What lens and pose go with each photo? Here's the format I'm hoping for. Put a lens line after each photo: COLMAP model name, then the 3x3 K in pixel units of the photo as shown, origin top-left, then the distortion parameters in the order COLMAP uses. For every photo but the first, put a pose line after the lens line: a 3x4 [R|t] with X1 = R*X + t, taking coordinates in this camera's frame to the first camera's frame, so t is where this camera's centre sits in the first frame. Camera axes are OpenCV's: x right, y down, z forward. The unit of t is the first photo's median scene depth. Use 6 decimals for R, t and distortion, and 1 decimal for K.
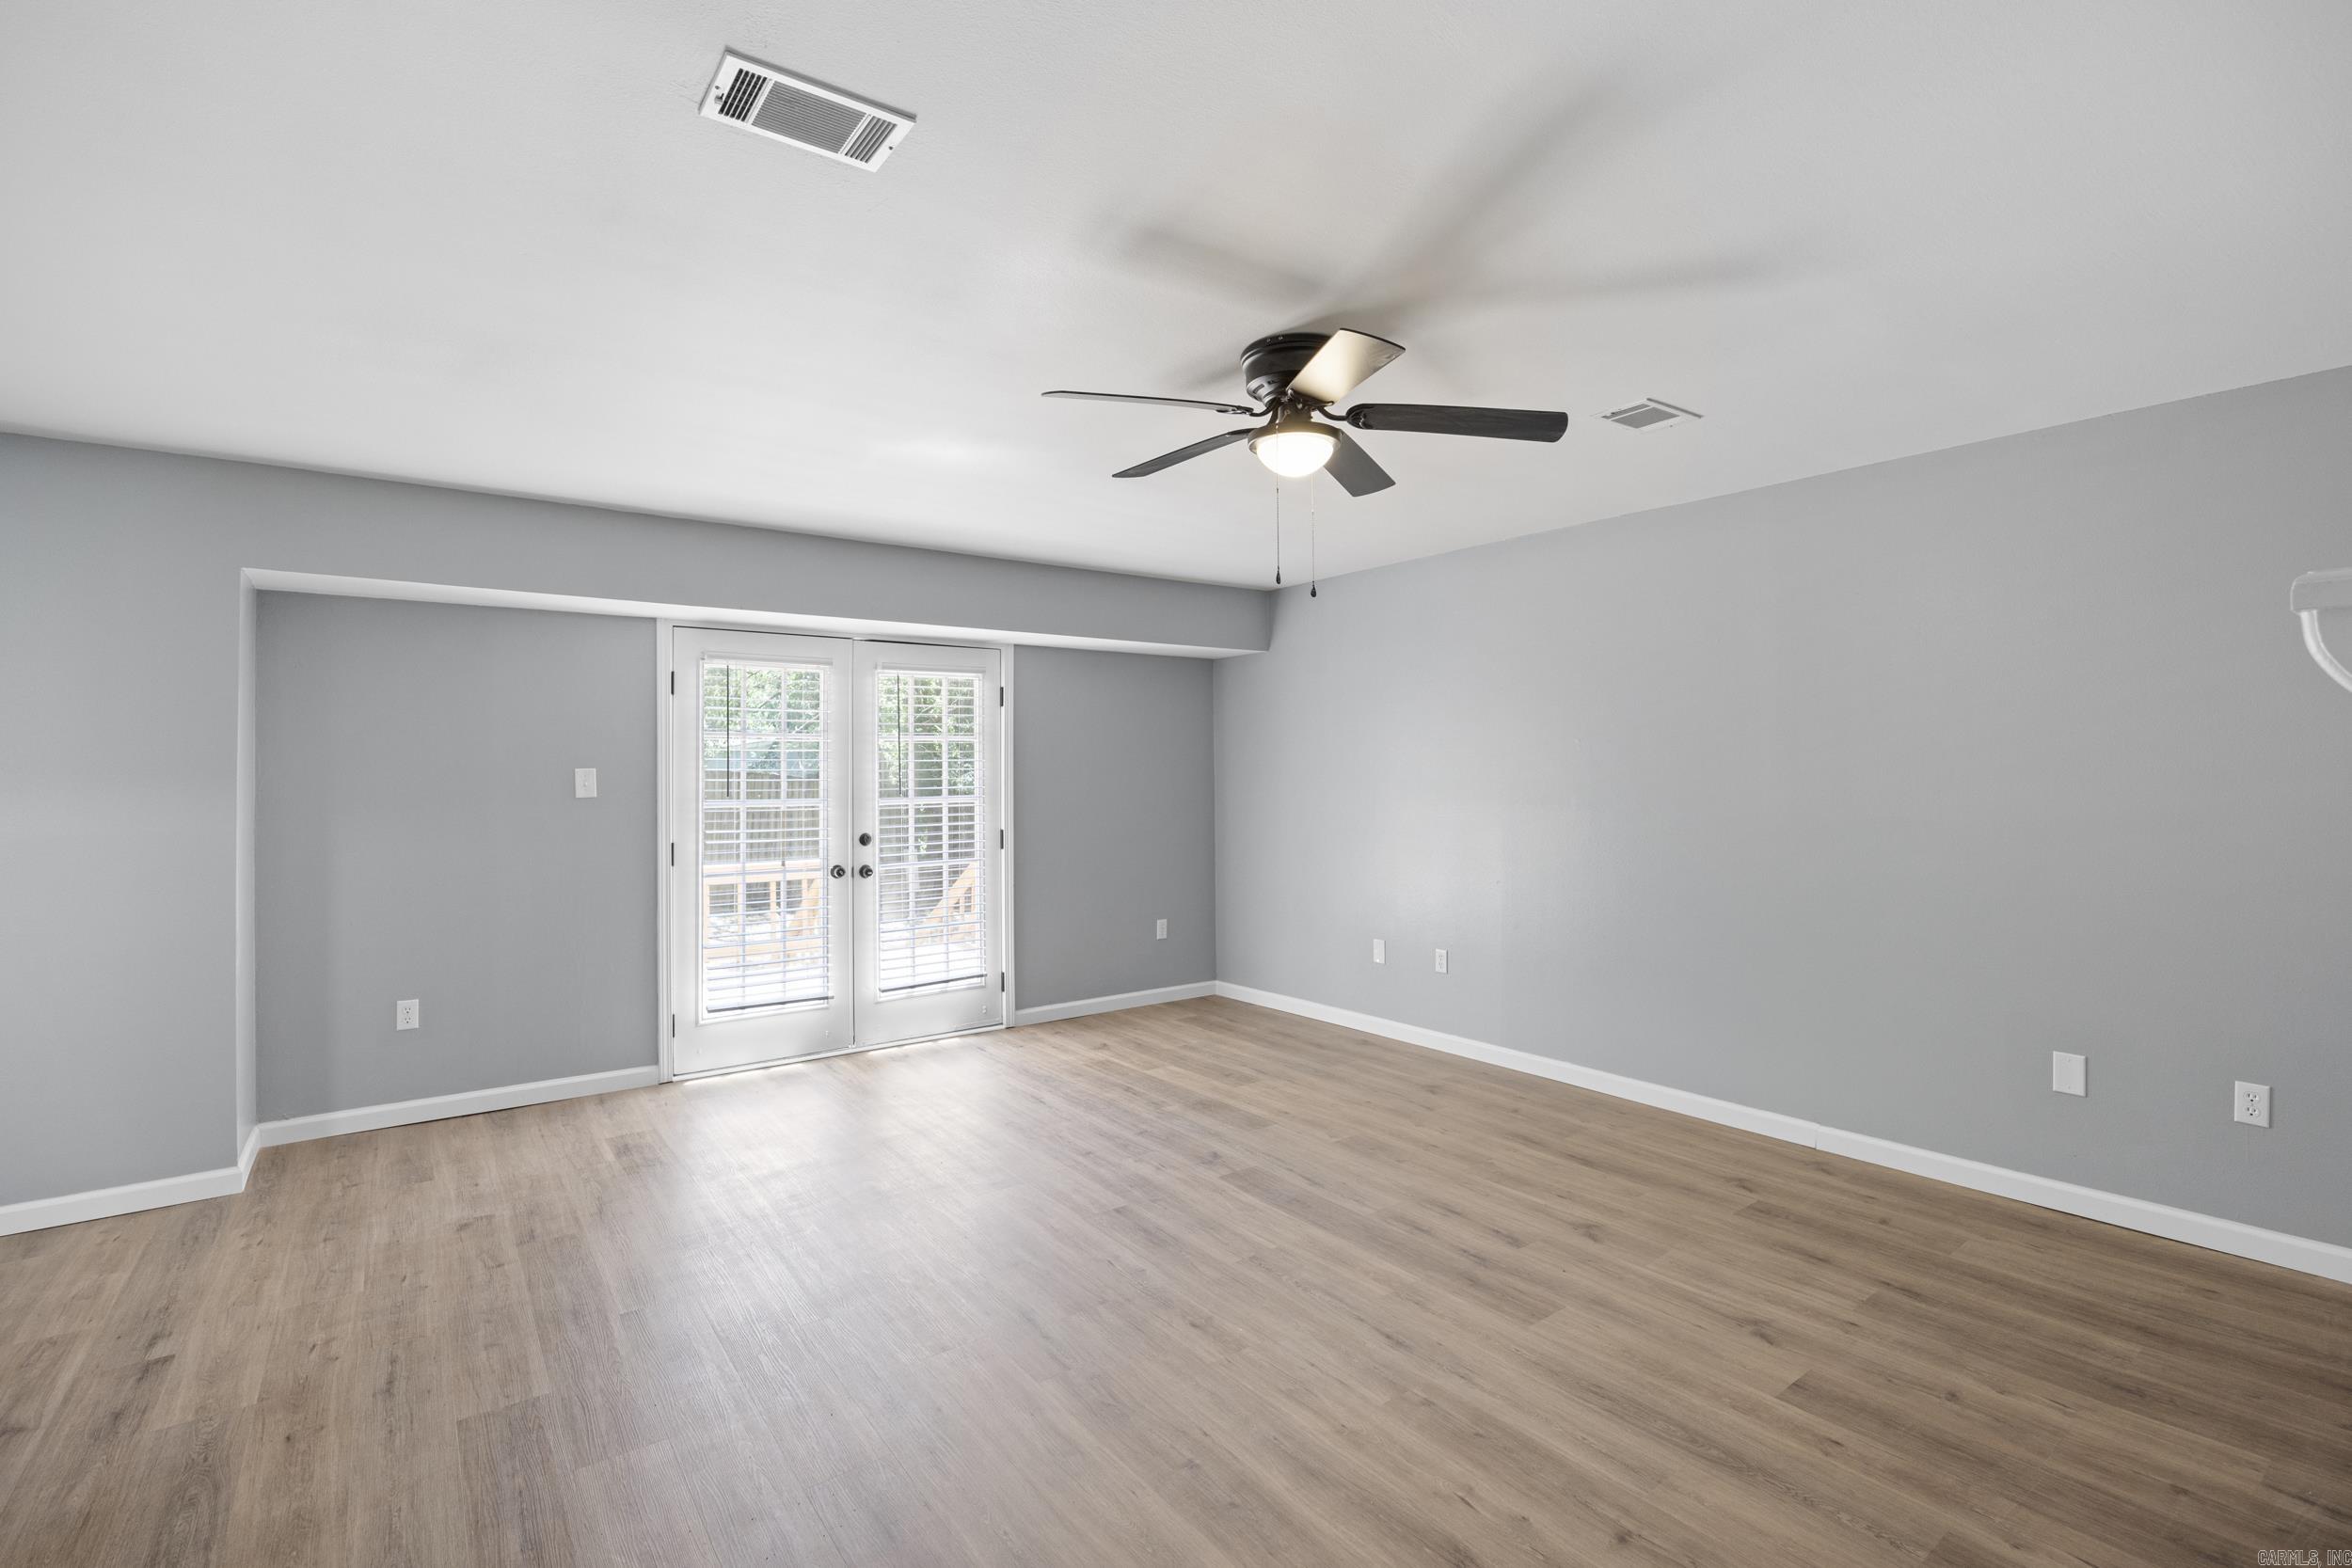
lens RADIAL K [[1044.6, 0, 1173.4], [0, 1044.6, 776.3], [0, 0, 1]] dist [-0.019159, -0.000160]
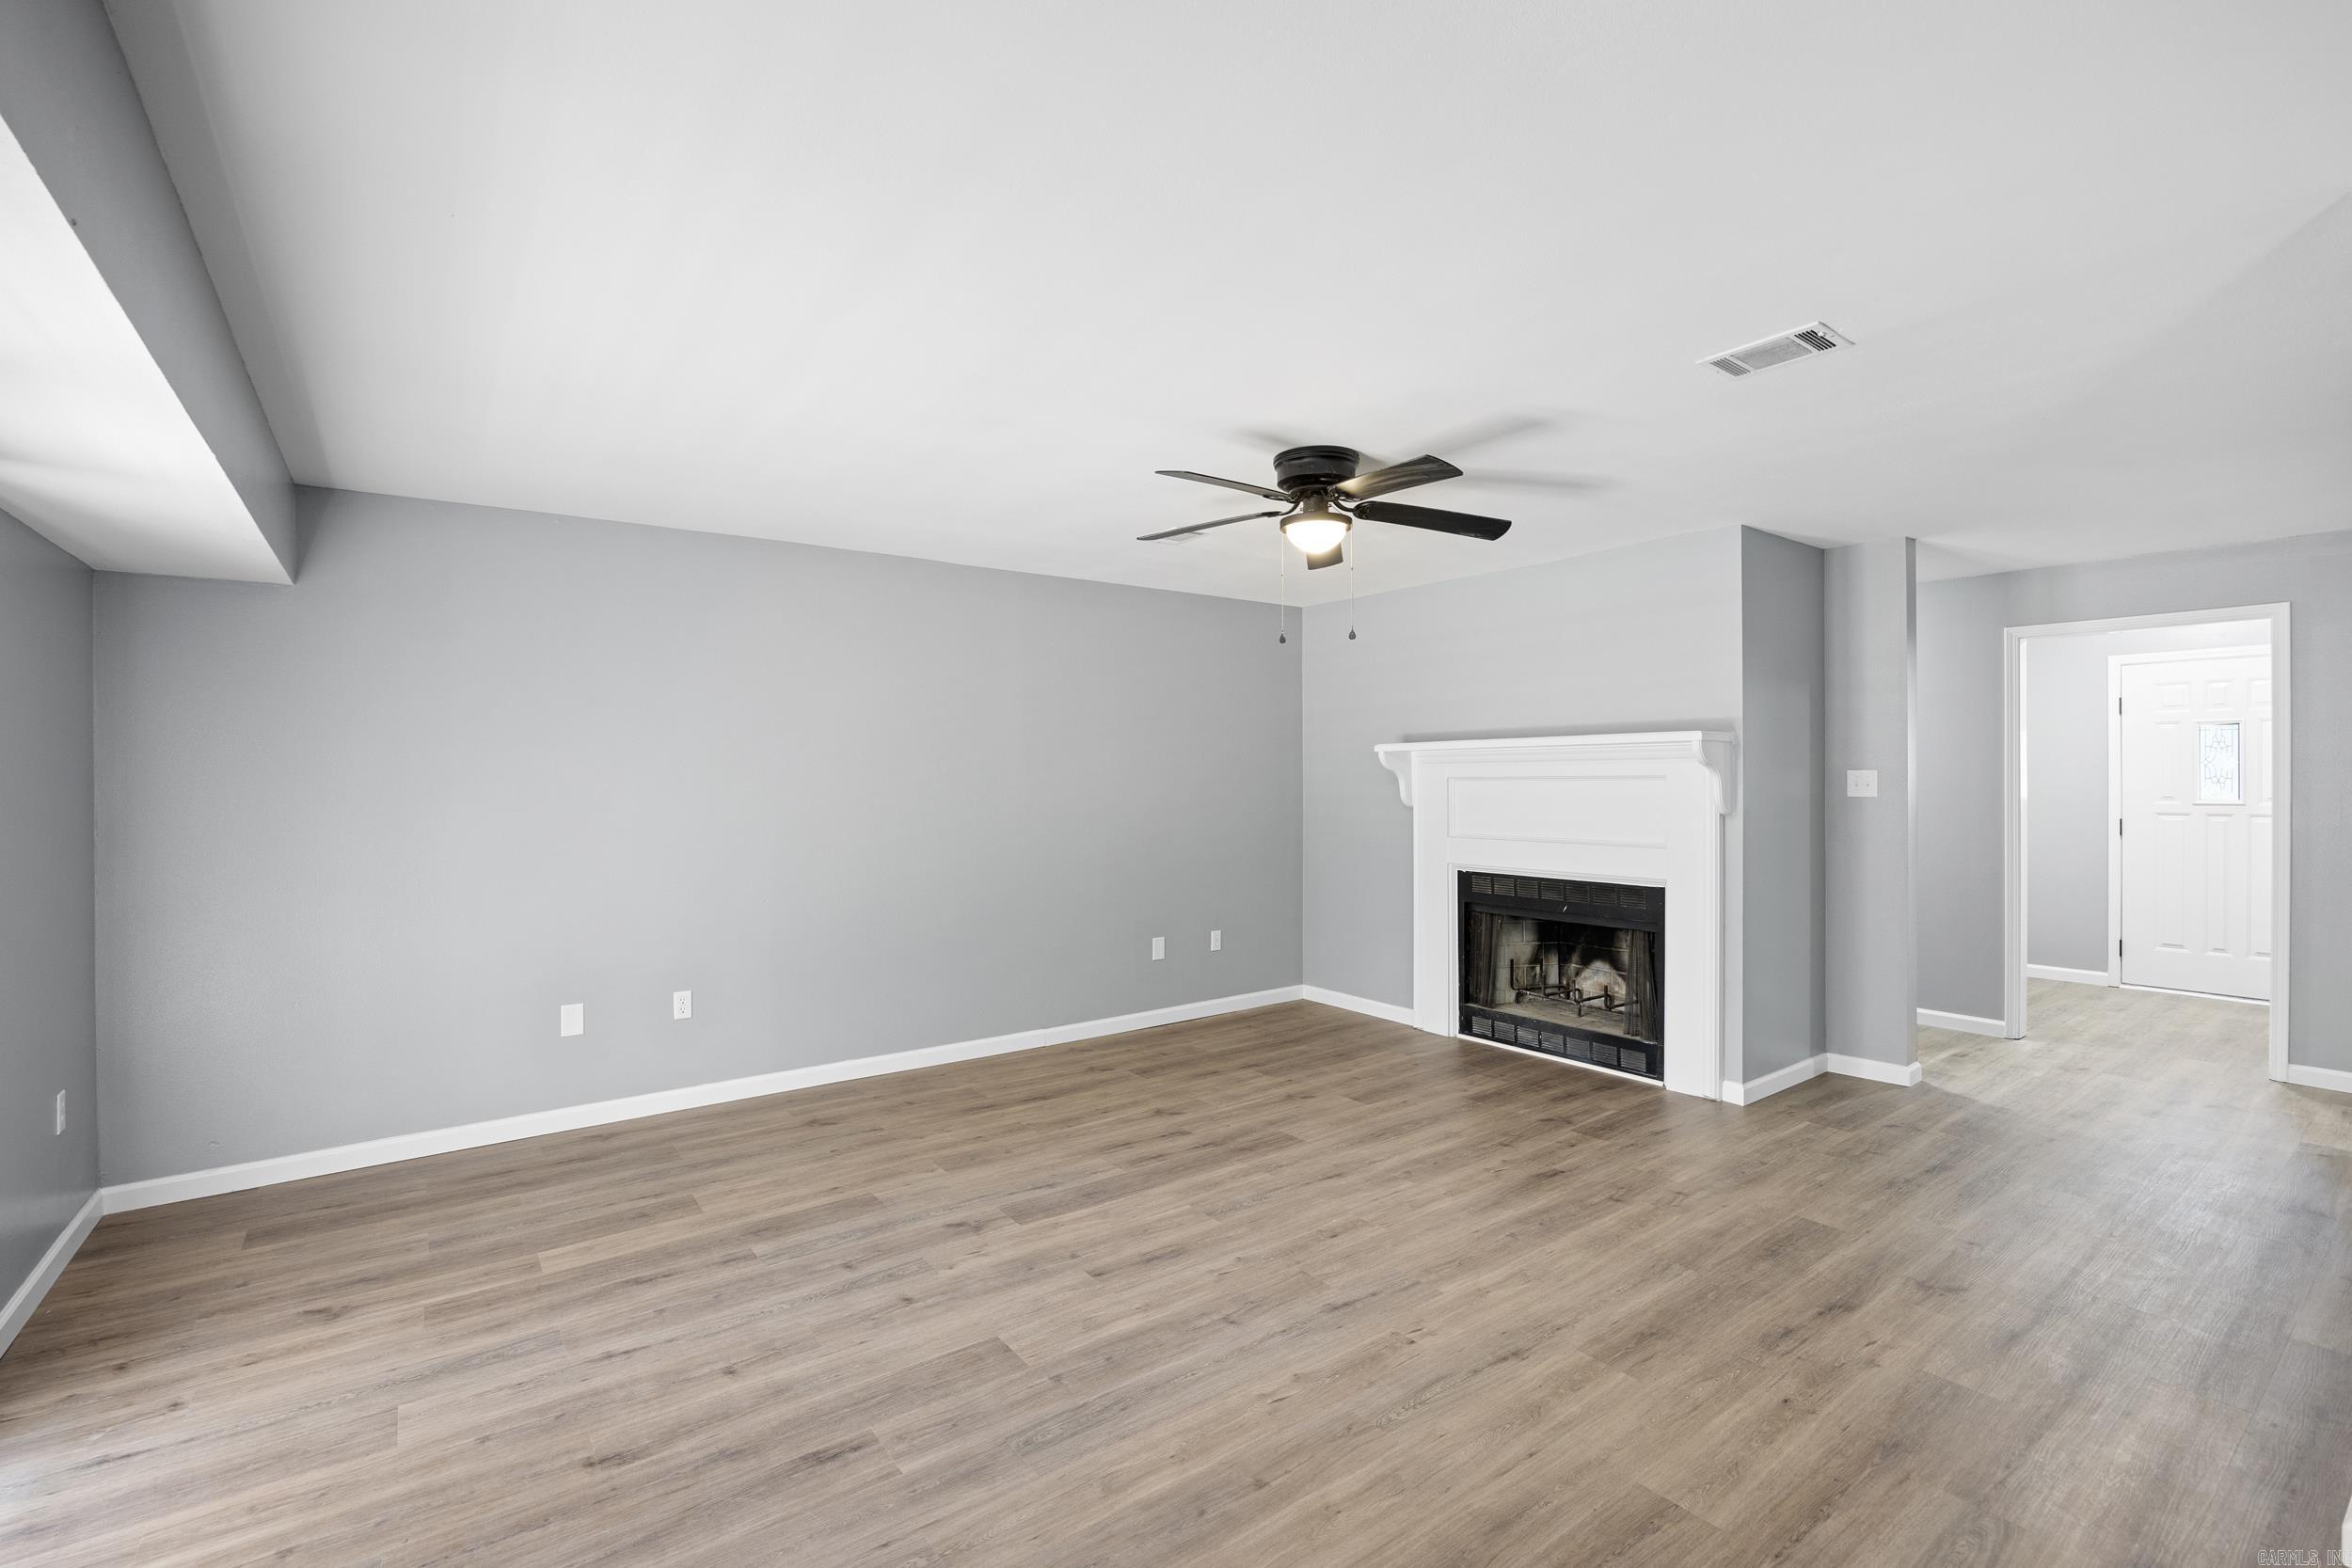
lens RADIAL K [[1044.6, 0, 1196.0], [0, 1044.6, 786.7], [0, 0, 1]] dist [-0.019159, -0.000160]
pose [[-0.003758, -0.004794, 0.999981, -0.915236], [0.009451, 0.999944, 0.004830, -0.002603], [-0.999948, 0.009469, -0.003713, 0.891311]]
